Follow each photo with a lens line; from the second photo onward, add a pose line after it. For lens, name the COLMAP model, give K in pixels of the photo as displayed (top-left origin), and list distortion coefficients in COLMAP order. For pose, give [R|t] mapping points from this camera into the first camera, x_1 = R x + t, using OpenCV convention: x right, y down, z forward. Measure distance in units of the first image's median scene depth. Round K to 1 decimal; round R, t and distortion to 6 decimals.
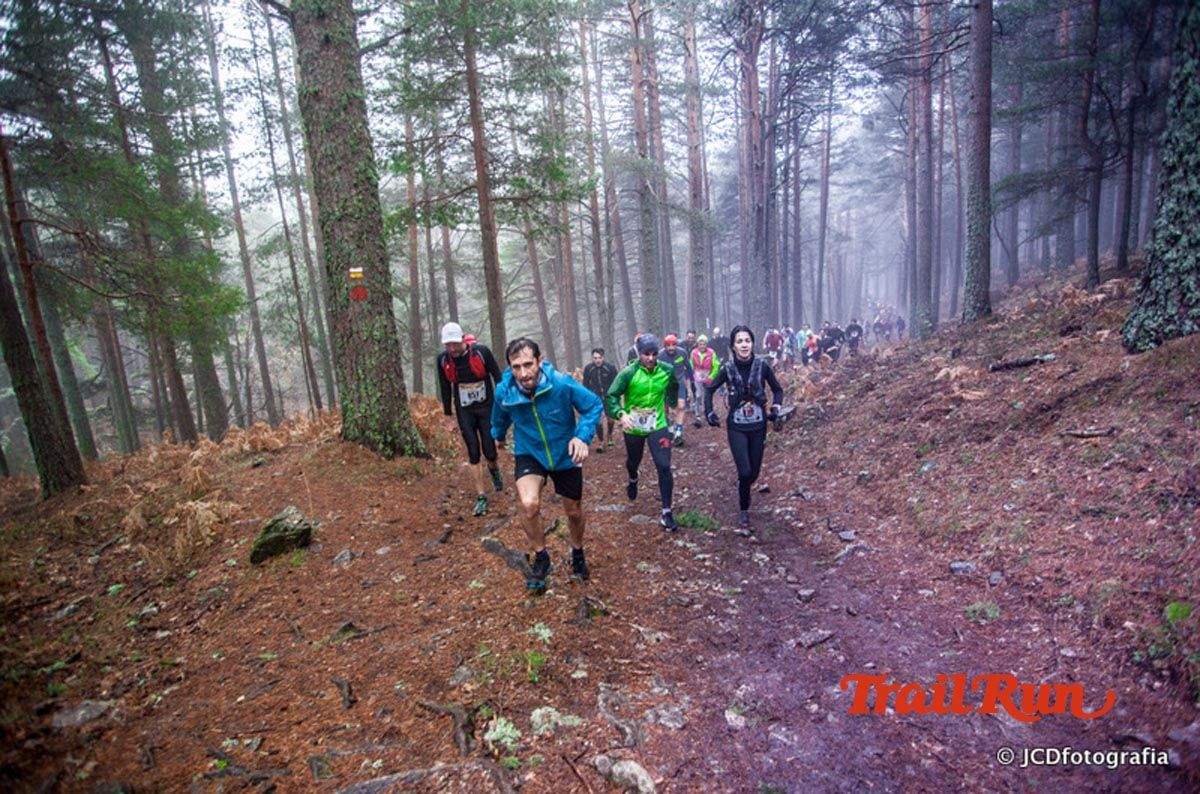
lens RADIAL K [[738.9, 0, 606.3], [0, 738.9, 402.7], [0, 0, 1]] dist [-0.096107, 0.058263]
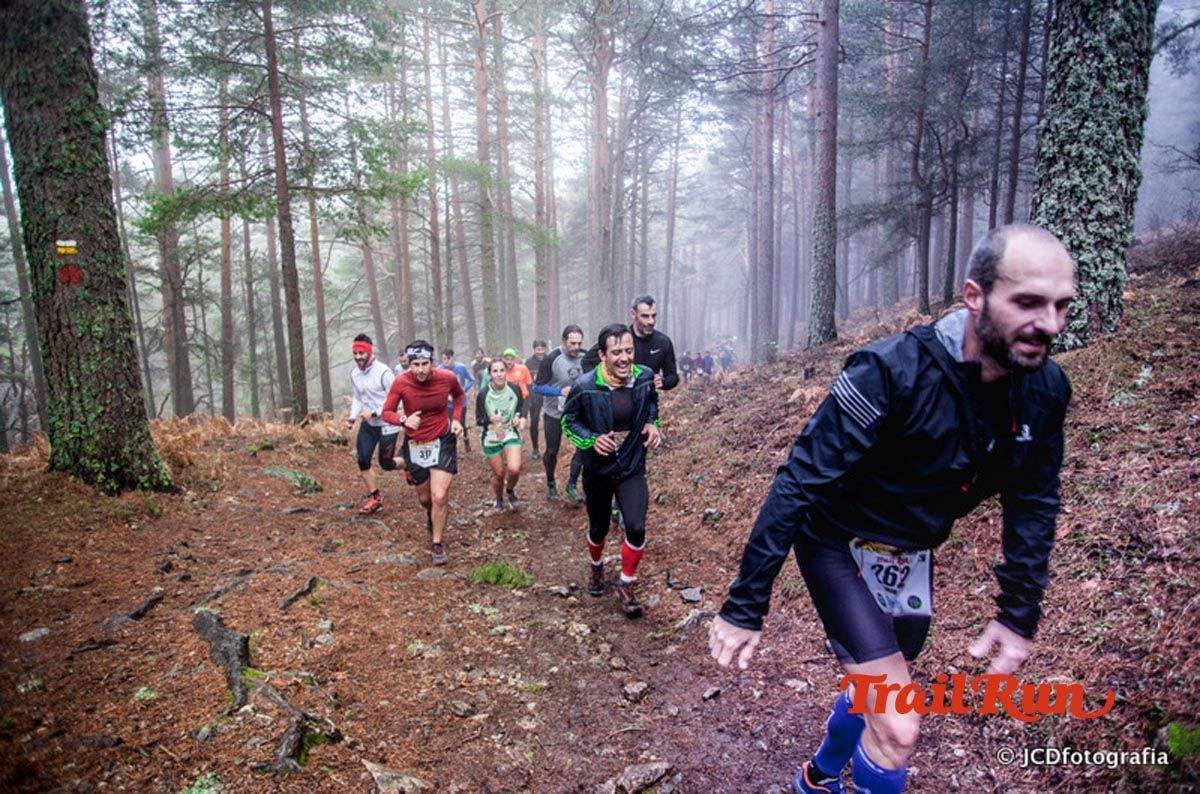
lens RADIAL K [[730.8, 0, 607.3], [0, 730.8, 404.1], [0, 0, 1]] dist [-0.095789, 0.054056]
pose [[0.979025, 0.016620, 0.203060, 0.082199], [-0.009274, 0.999269, -0.037076, 0.008038], [-0.203528, 0.034415, 0.978464, 0.254327]]
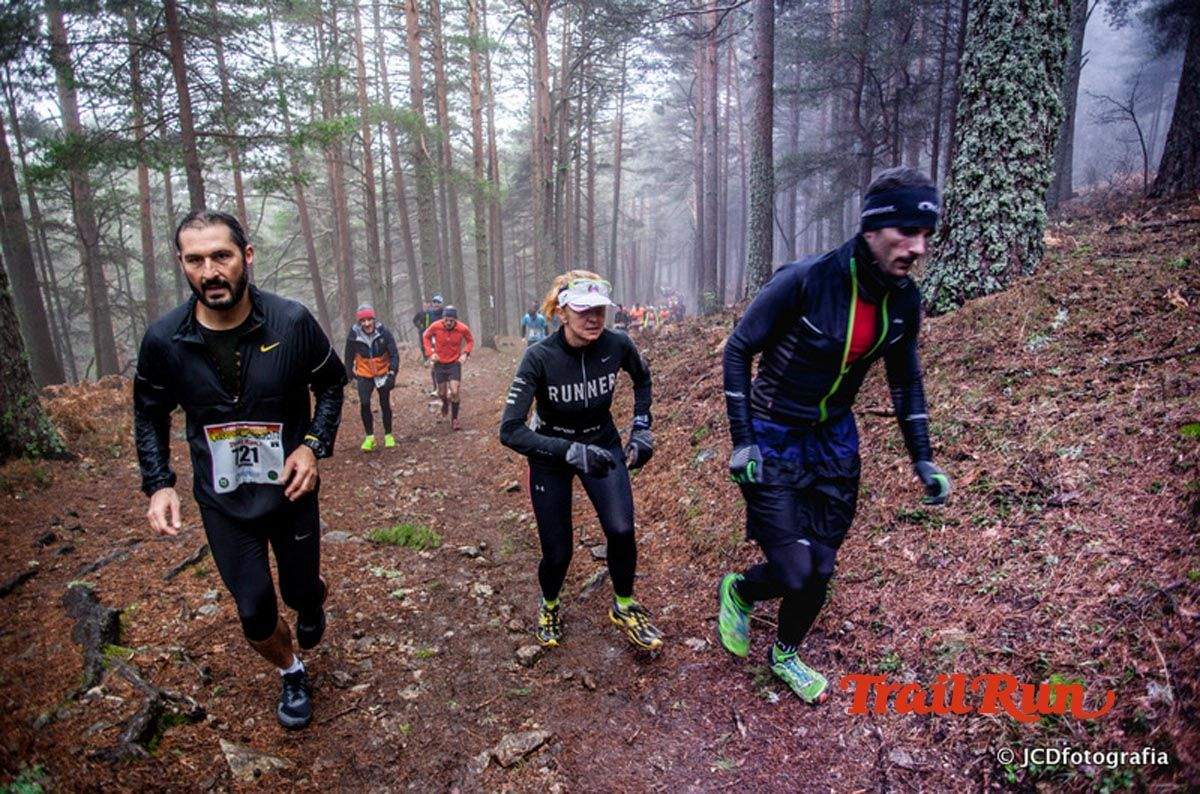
lens RADIAL K [[731.4, 0, 606.5], [0, 731.4, 404.8], [0, 0, 1]] dist [-0.094642, 0.054455]
pose [[0.964538, -0.013755, 0.263587, 0.140169], [0.008039, 0.999709, 0.022755, 0.013650], [-0.263823, -0.019829, 0.964367, 0.279069]]
